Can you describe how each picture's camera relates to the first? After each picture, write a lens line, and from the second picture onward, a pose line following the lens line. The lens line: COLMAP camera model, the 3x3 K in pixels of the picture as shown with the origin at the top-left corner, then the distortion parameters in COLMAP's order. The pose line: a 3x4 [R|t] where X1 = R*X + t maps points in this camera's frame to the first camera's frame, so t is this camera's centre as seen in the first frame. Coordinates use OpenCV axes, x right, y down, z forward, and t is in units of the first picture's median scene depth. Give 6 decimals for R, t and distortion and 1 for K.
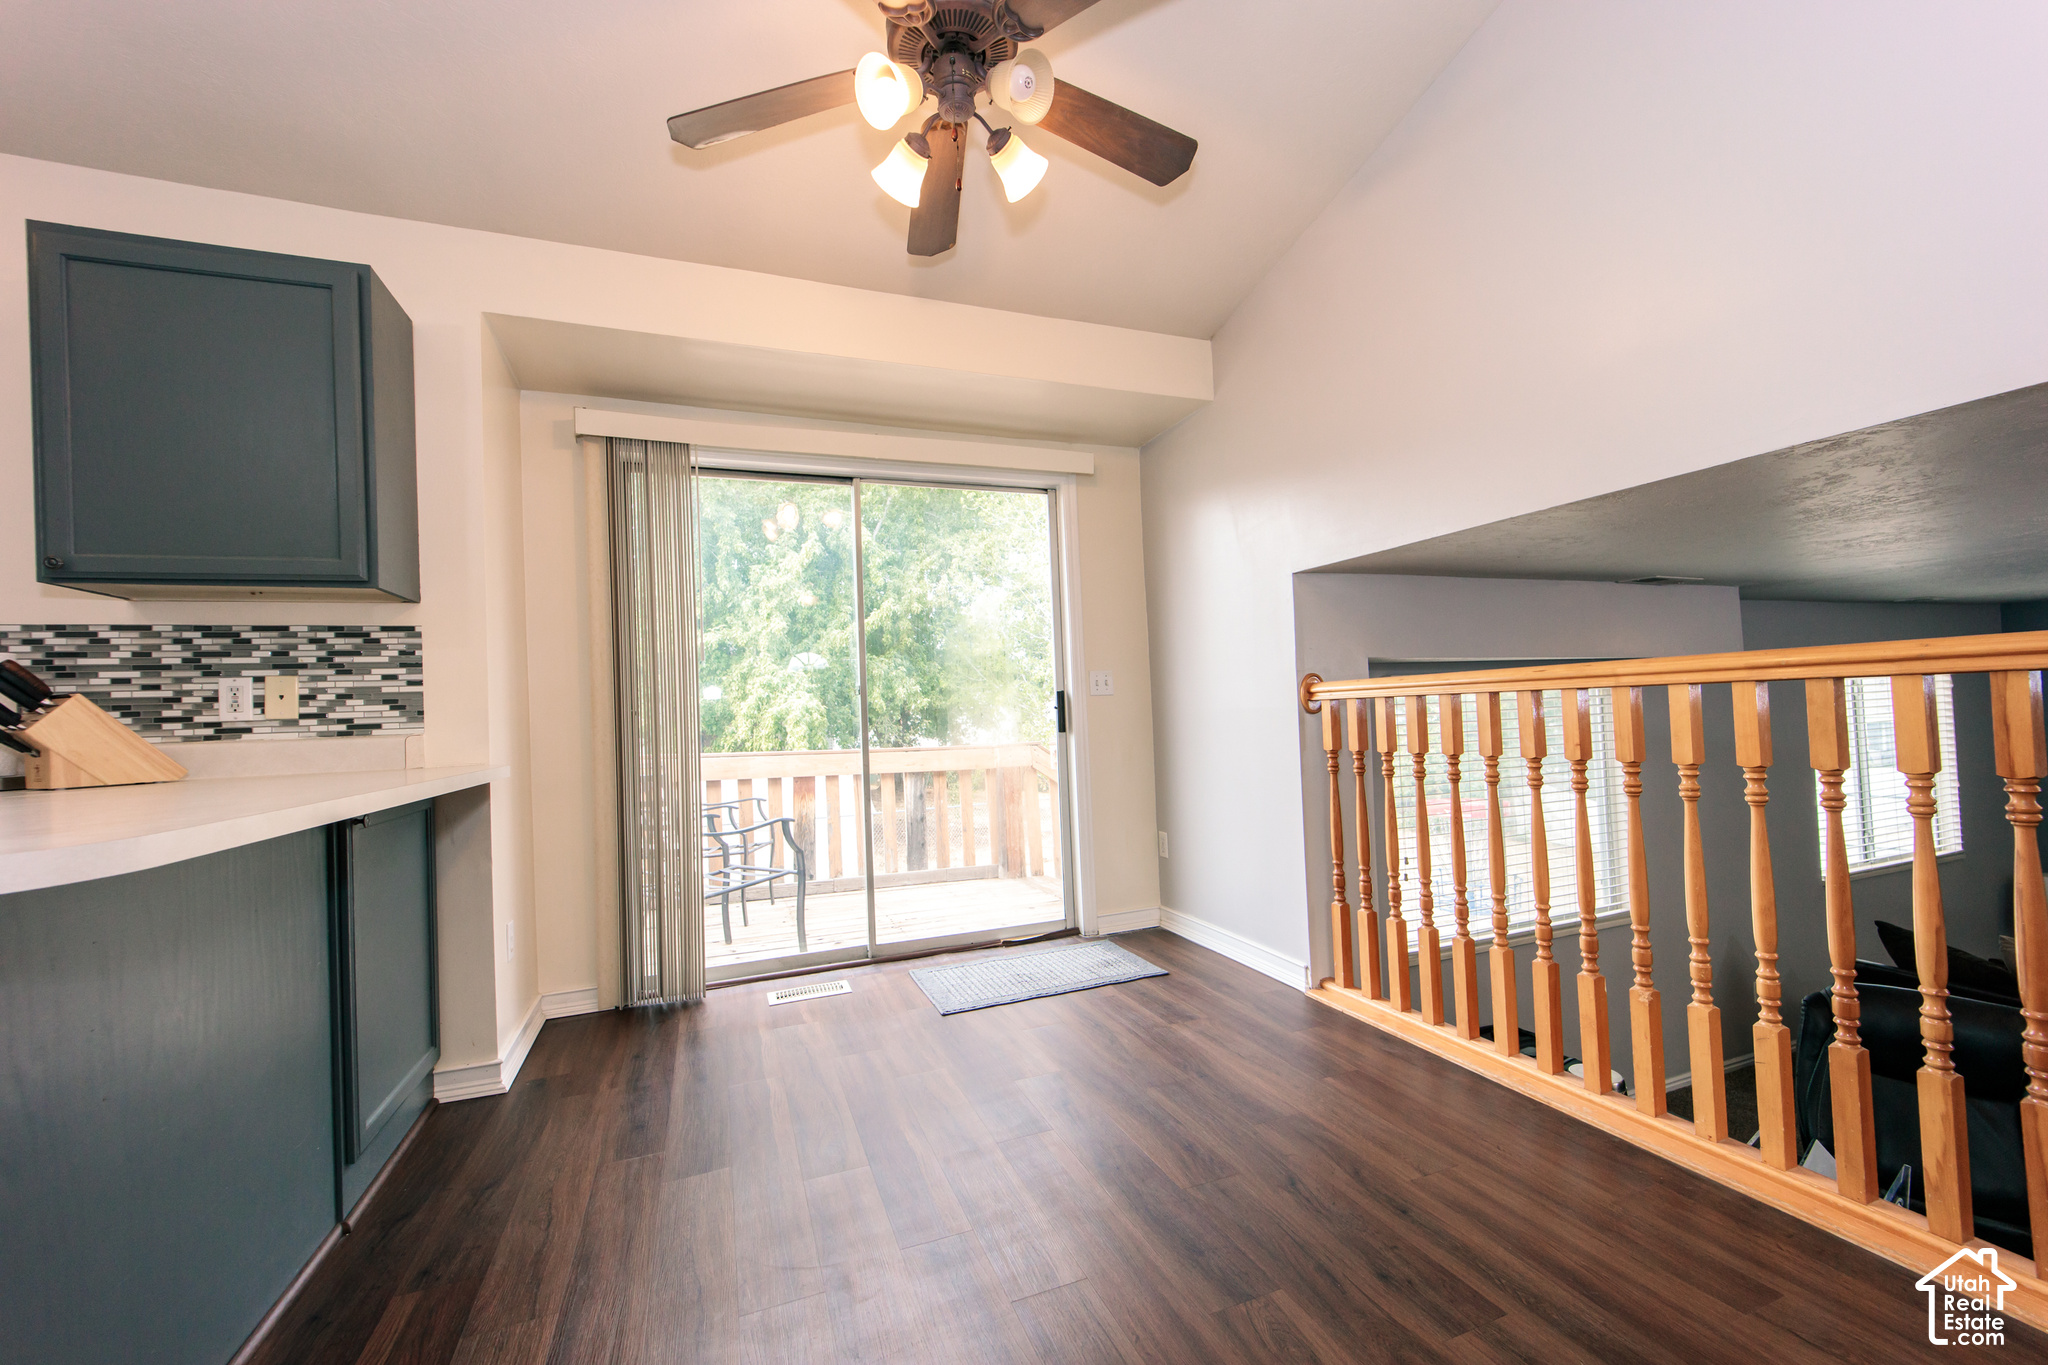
lens RADIAL K [[817.5, 0, 1024.0], [0, 817.5, 682.5], [0, 0, 1]] dist [-0.002440, -0.000334]
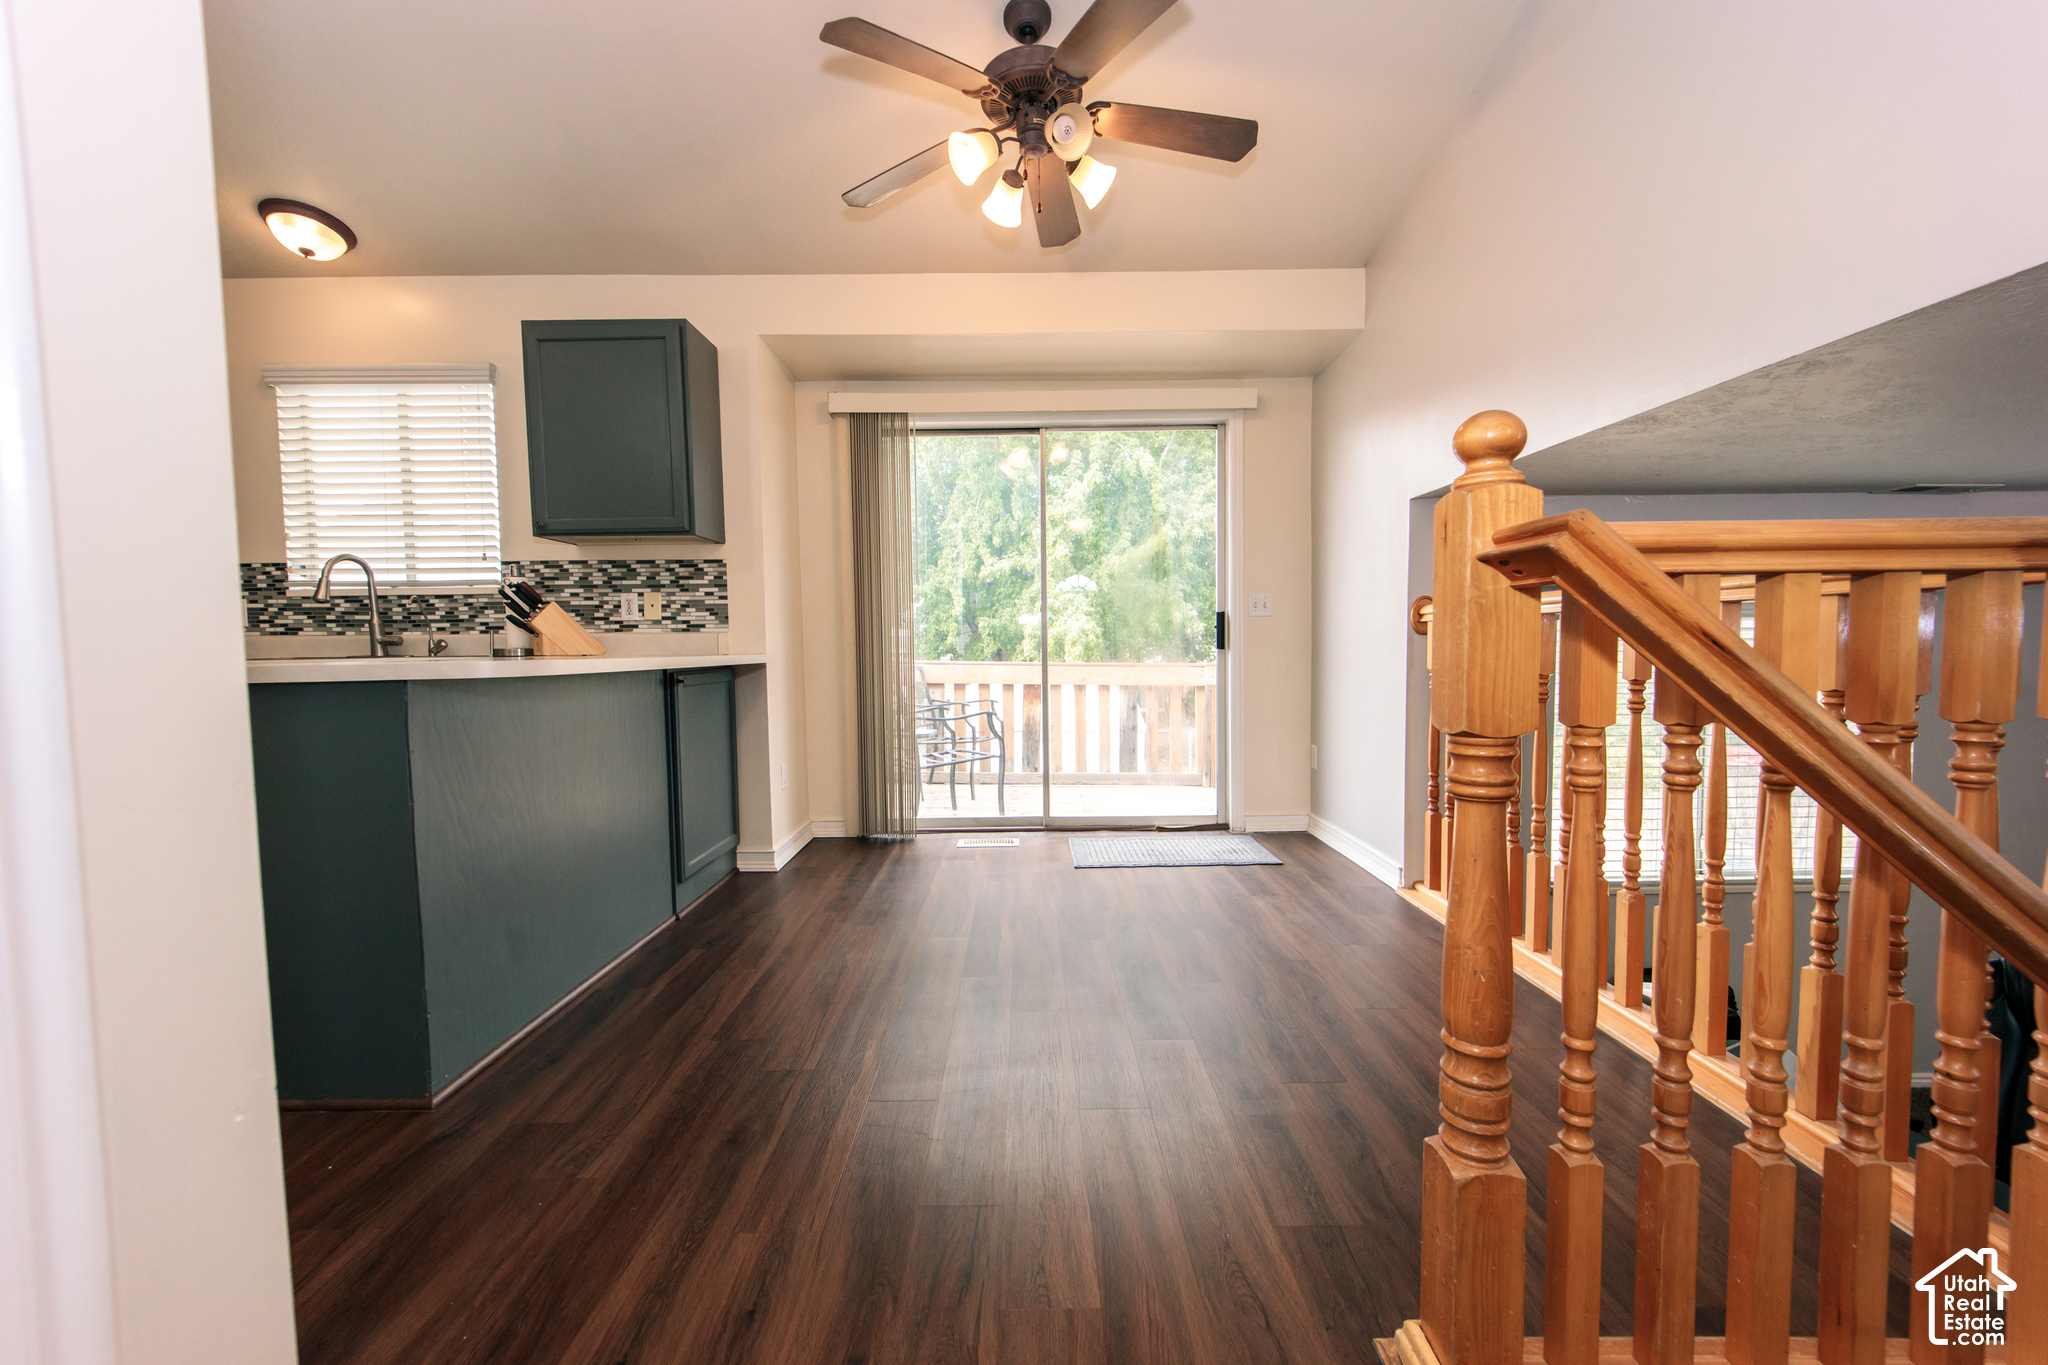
lens RADIAL K [[824.9, 0, 1024.0], [0, 824.9, 682.5], [0, 0, 1]] dist [0.000666, -0.000178]
pose [[0.930758, 0.044761, -0.362886, 0.309404], [-0.012100, 0.995706, 0.091783, 0.009621], [0.365436, -0.081037, 0.927302, -0.204461]]
